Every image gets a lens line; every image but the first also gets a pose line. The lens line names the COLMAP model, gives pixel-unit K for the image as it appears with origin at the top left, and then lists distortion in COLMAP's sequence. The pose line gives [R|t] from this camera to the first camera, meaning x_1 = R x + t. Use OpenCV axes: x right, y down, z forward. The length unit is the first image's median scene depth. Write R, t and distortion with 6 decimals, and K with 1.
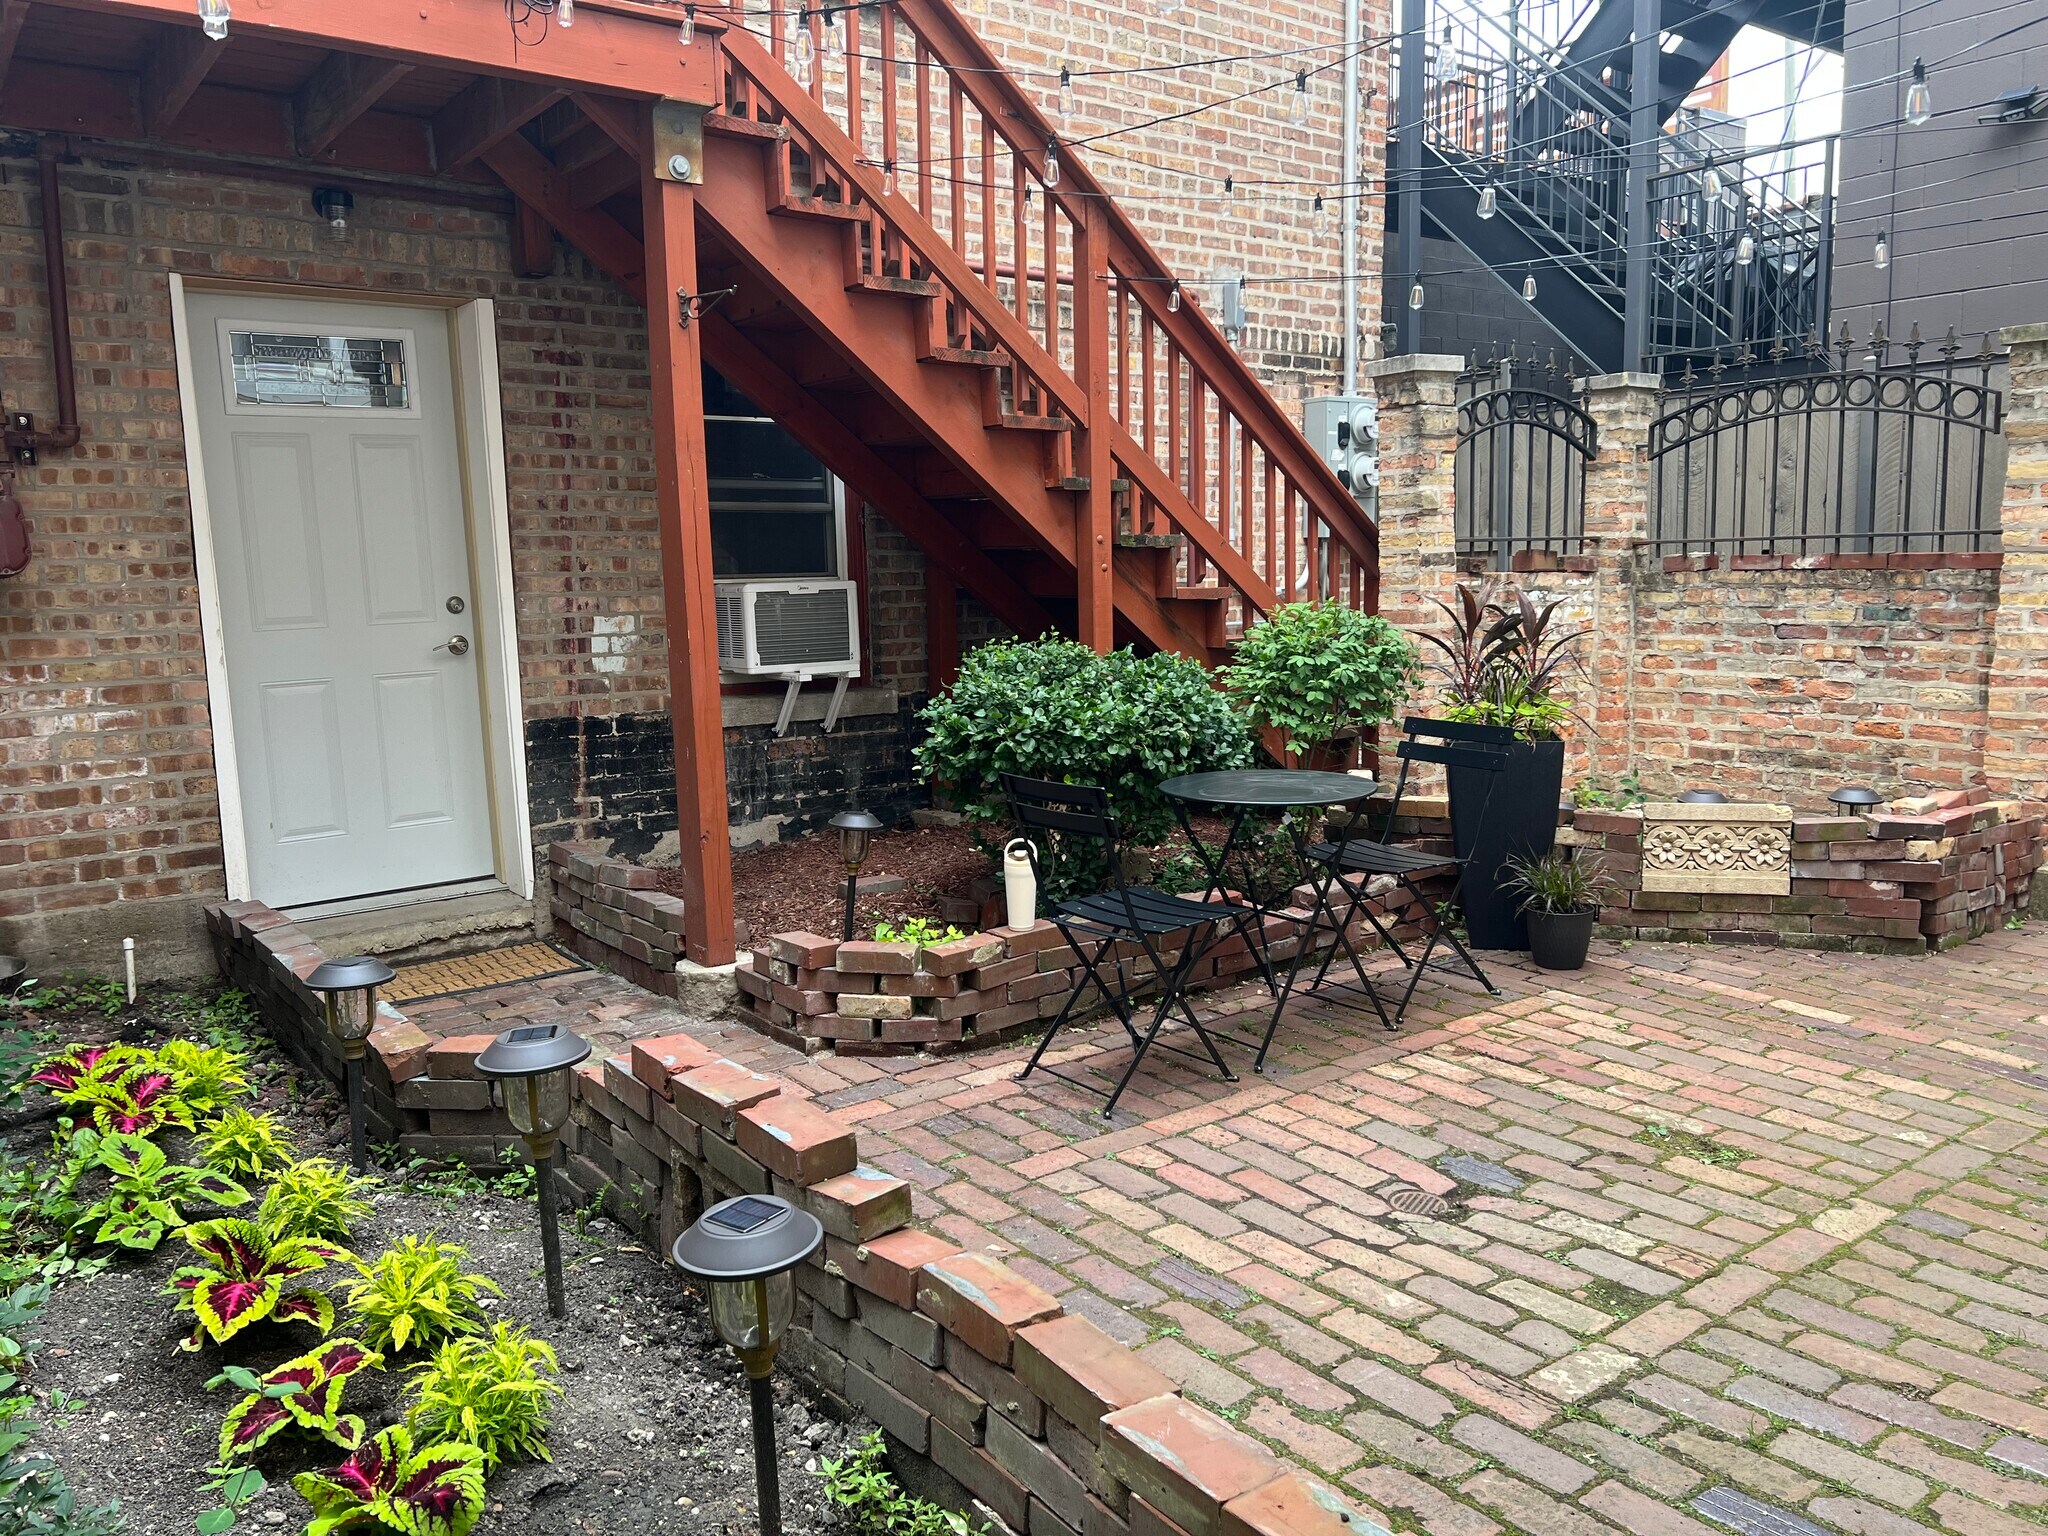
lens RADIAL K [[1521.0, 0, 1024.0], [0, 1521.0, 768.0], [0, 0, 1]] dist [0.072715, -0.101381]
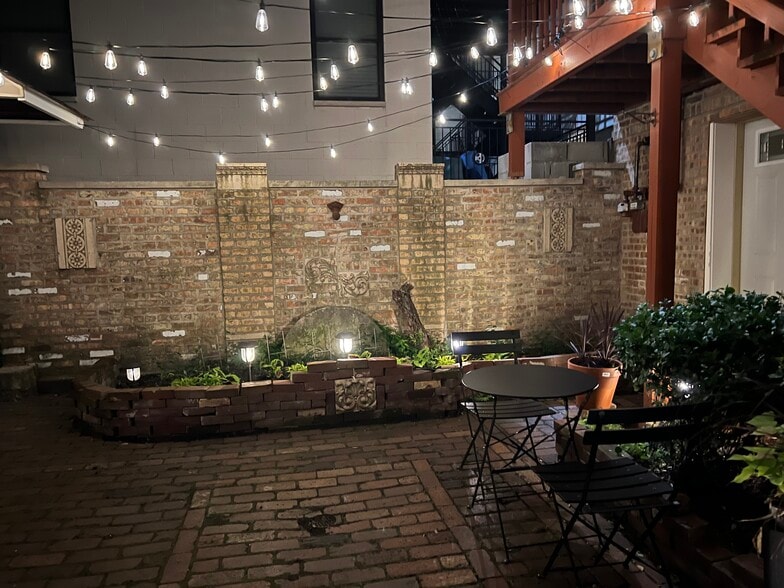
lens RADIAL K [[576.6, 0, 394.6], [0, 576.6, 300.1], [0, 0, 1]] dist [0.069667, -0.094230]
pose [[-0.443157, 0.126259, -0.887508, 0.672376], [-0.087665, 0.979183, 0.183074, -0.154934], [0.892148, 0.158934, -0.422863, 0.999480]]
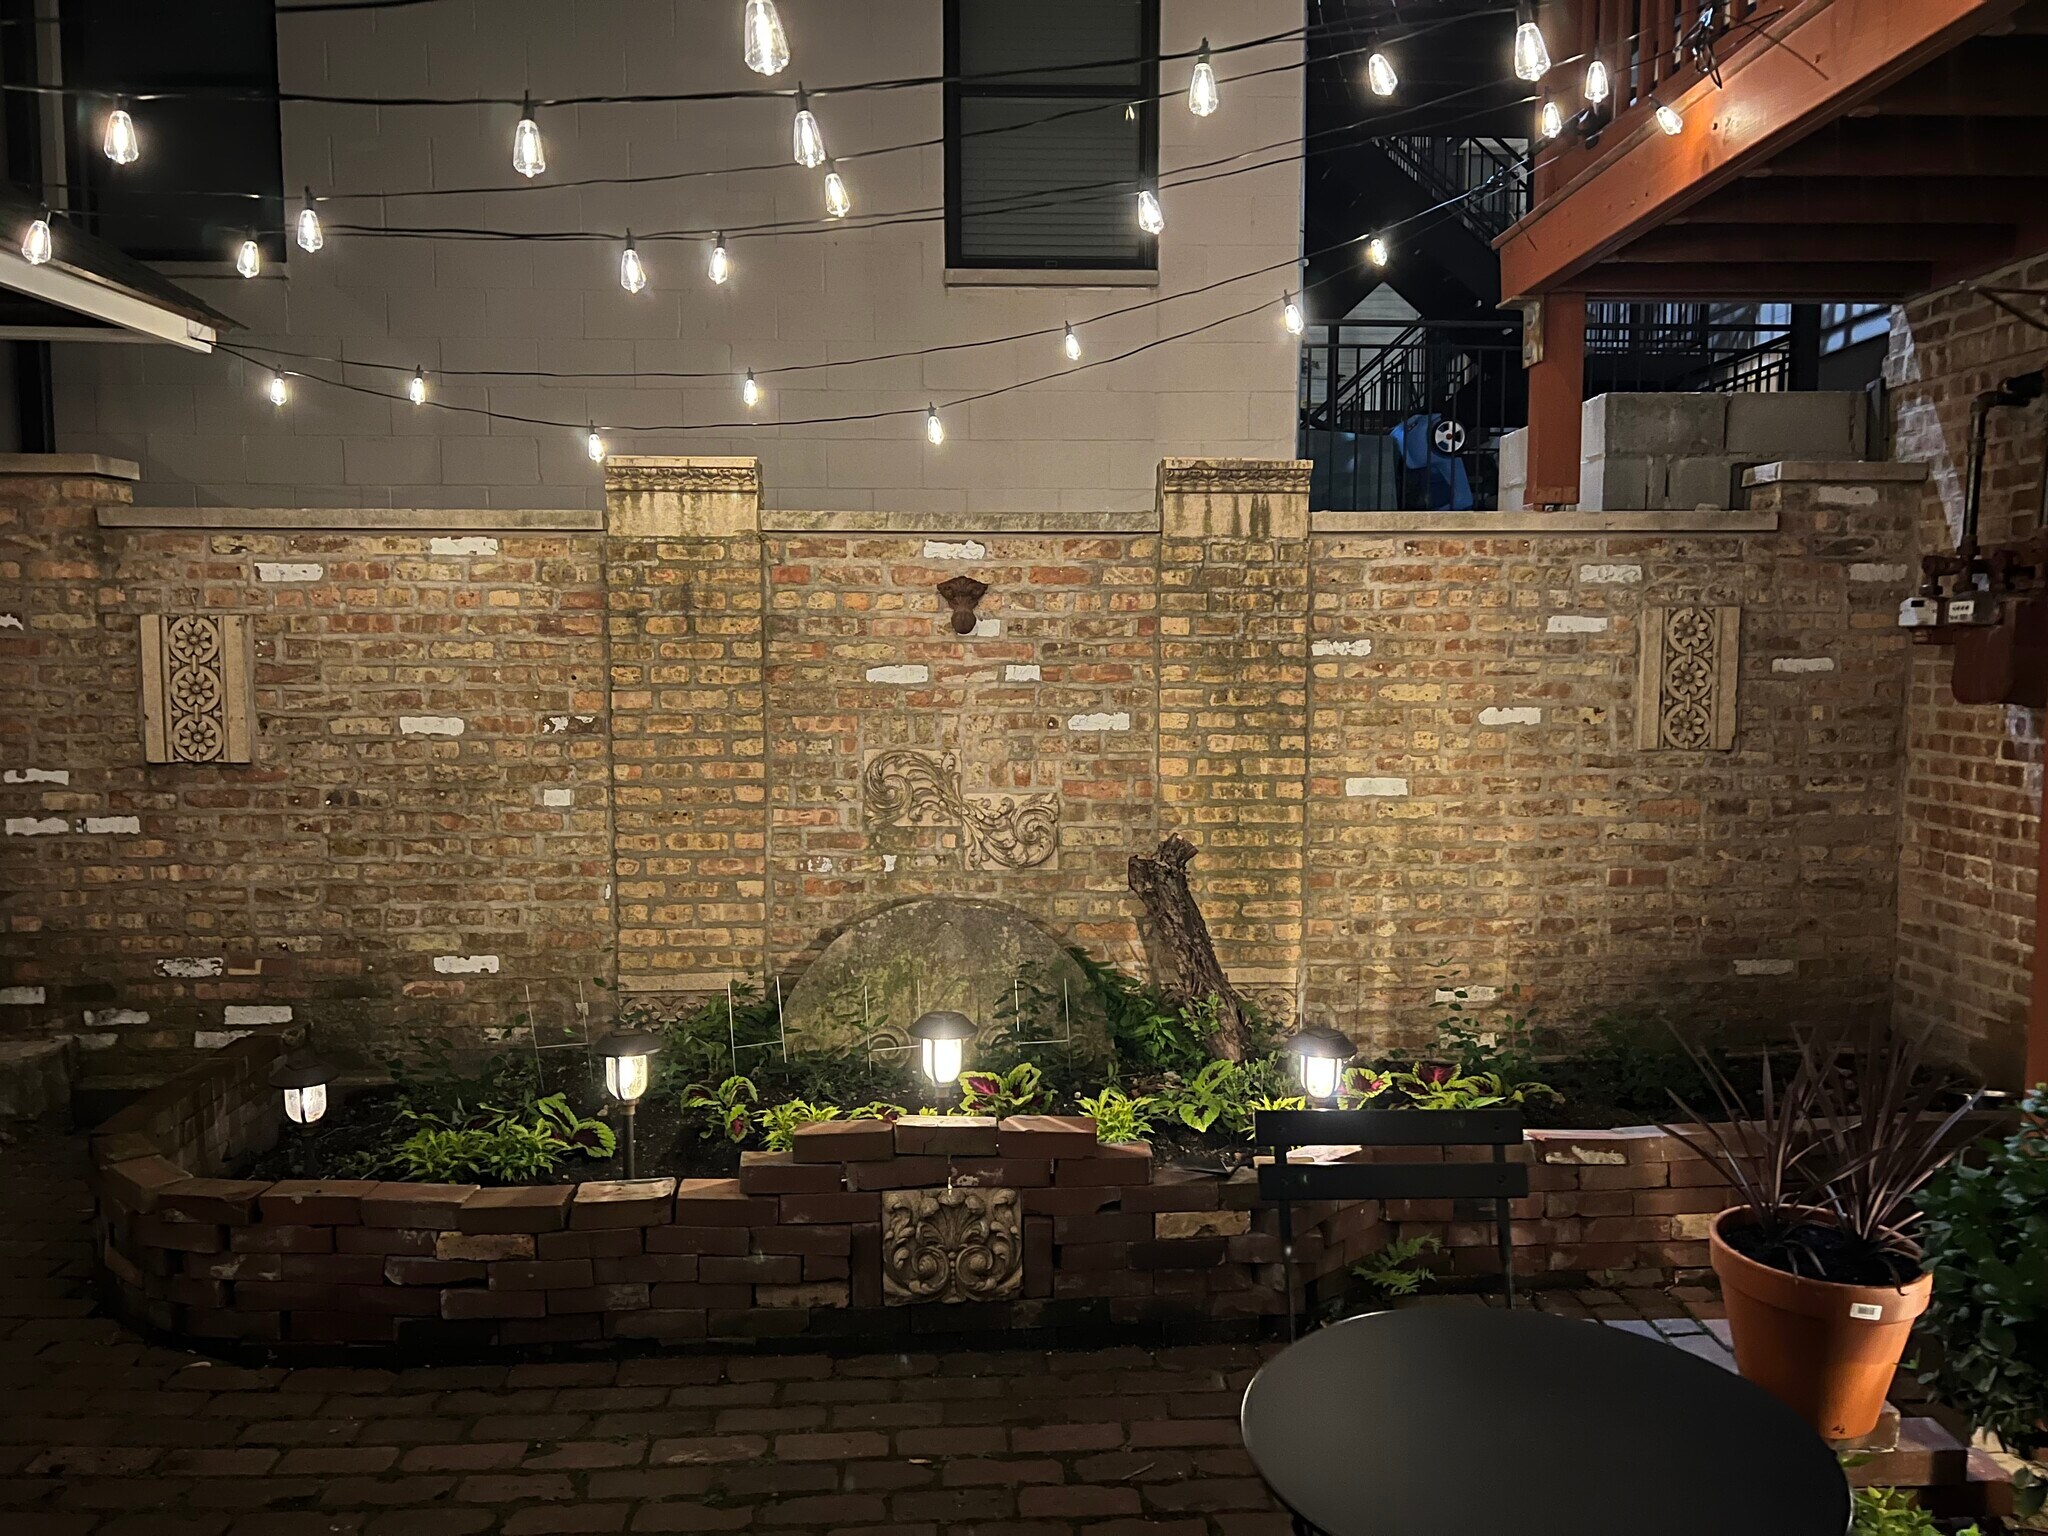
lens RADIAL K [[1521.0, 0, 1024.0], [0, 1521.0, 768.0], [0, 0, 1]] dist [0.072715, -0.101381]
pose [[-0.559980, 0.090840, -0.823511, 0.457682], [-0.099310, 0.979445, 0.175571, -0.182856], [0.822533, 0.180099, -0.539448, 0.955050]]
